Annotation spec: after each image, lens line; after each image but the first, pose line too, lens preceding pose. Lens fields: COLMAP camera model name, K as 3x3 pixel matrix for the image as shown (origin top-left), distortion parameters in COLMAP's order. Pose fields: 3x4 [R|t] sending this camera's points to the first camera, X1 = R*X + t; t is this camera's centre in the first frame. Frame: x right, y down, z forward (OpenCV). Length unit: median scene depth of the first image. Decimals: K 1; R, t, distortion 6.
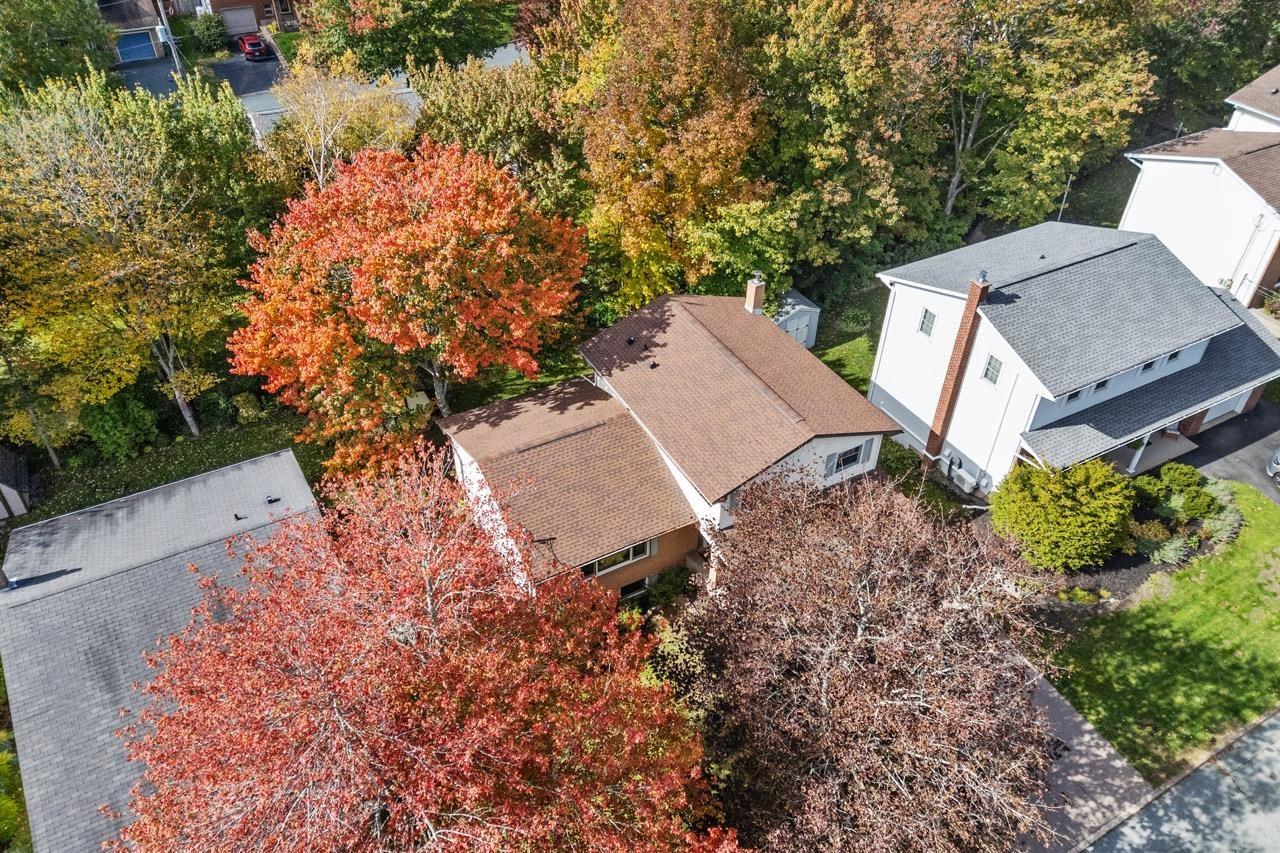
lens RADIAL K [[953.8, 0, 640.0], [0, 953.8, 426.5], [0, 0, 1]] dist [-0.000331, -0.004013]
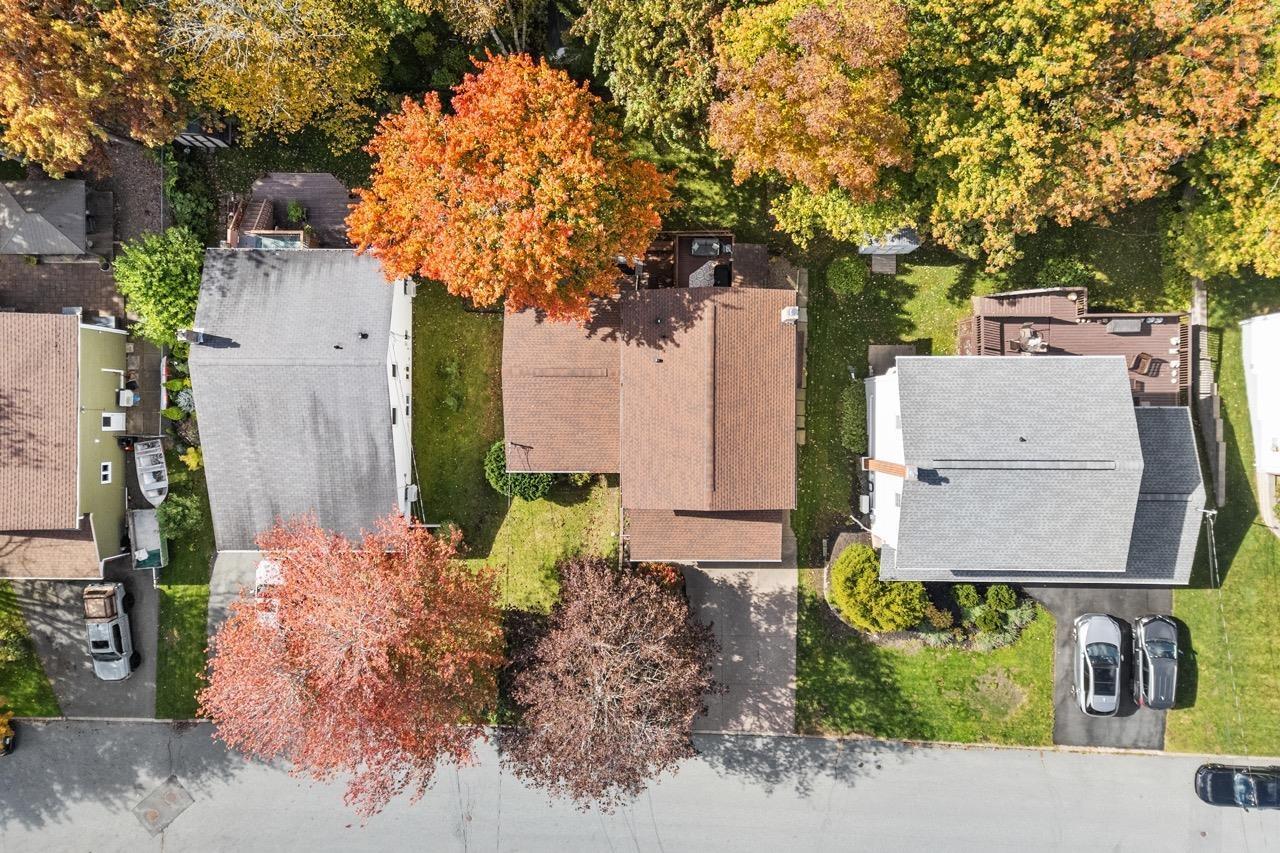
lens RADIAL K [[953.8, 0, 640.0], [0, 953.8, 426.5], [0, 0, 1]] dist [-0.000331, -0.004013]
pose [[0.874585, 0.484320, -0.023147, 0.069698], [-0.285407, 0.552805, 0.782911, -1.071093], [0.391976, -0.678115, 0.621703, 0.193420]]
